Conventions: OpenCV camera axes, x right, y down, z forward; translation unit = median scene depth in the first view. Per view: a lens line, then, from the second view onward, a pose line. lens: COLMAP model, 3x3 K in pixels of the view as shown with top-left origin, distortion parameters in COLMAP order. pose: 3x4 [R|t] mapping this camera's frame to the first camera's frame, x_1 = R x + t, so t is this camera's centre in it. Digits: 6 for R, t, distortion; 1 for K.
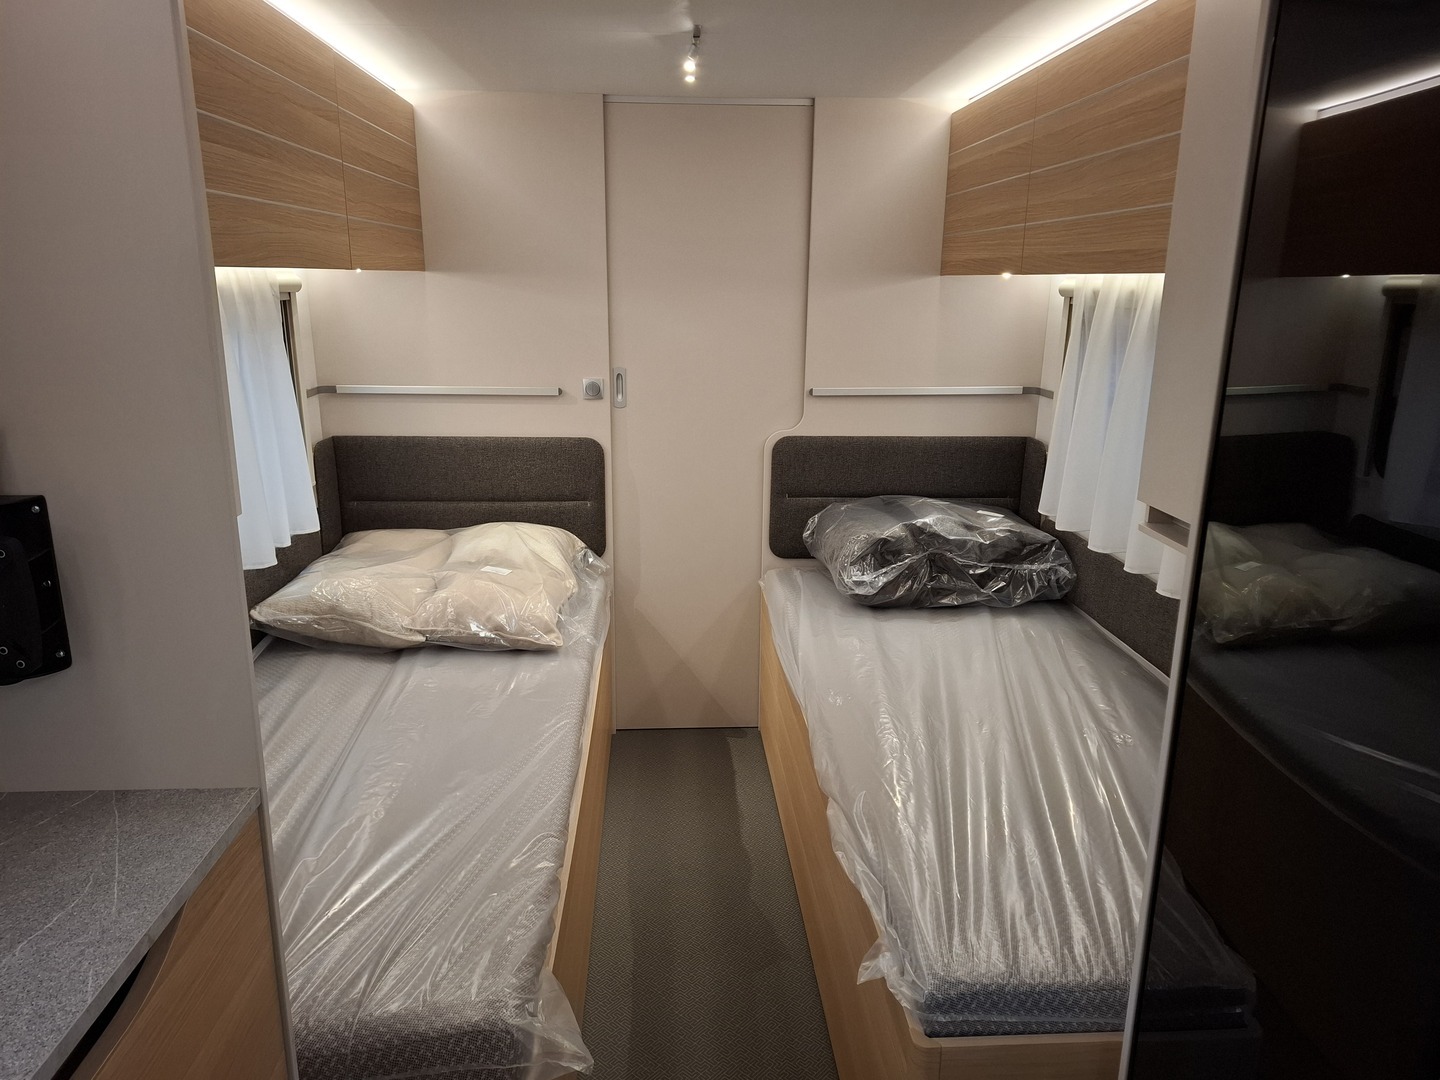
lens RADIAL K [[1003.7, 0, 722.5], [0, 1003.7, 540.3], [0, 0, 1]] dist [0.042490, -0.028638]
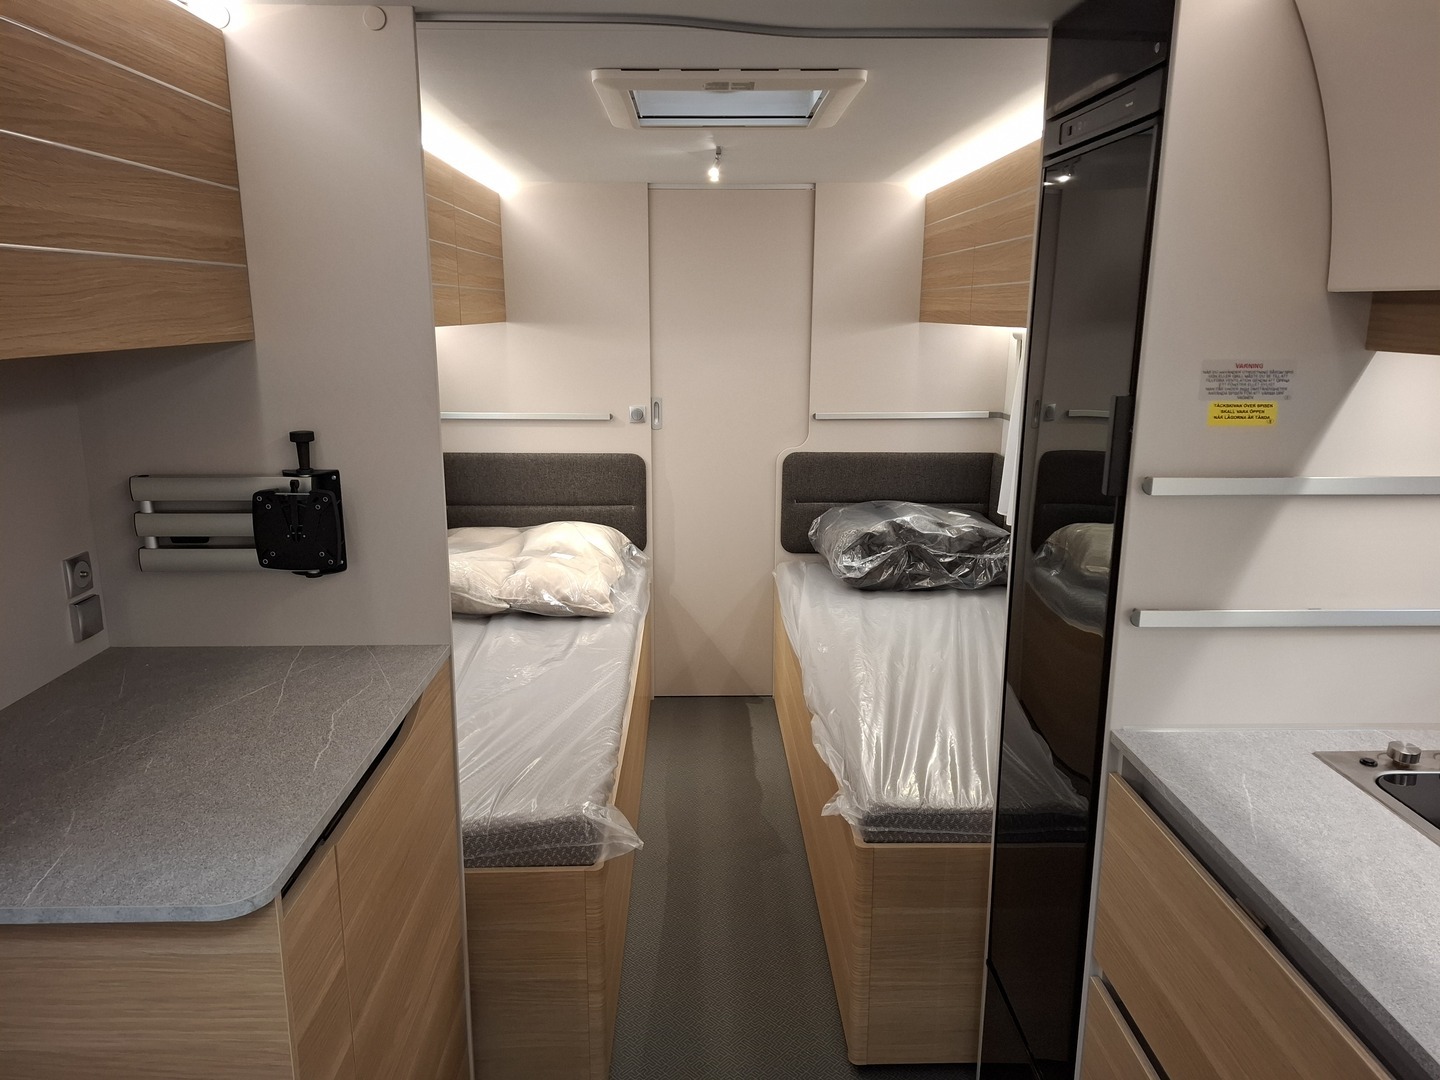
lens RADIAL K [[1003.7, 0, 717.3], [0, 1003.7, 536.5], [0, 0, 1]] dist [0.042490, -0.028638]
pose [[0.999191, 0.001853, -0.040175, 0.021643], [-0.003175, 0.999454, -0.032884, 0.044611], [0.040092, 0.032985, 0.998651, -0.254318]]
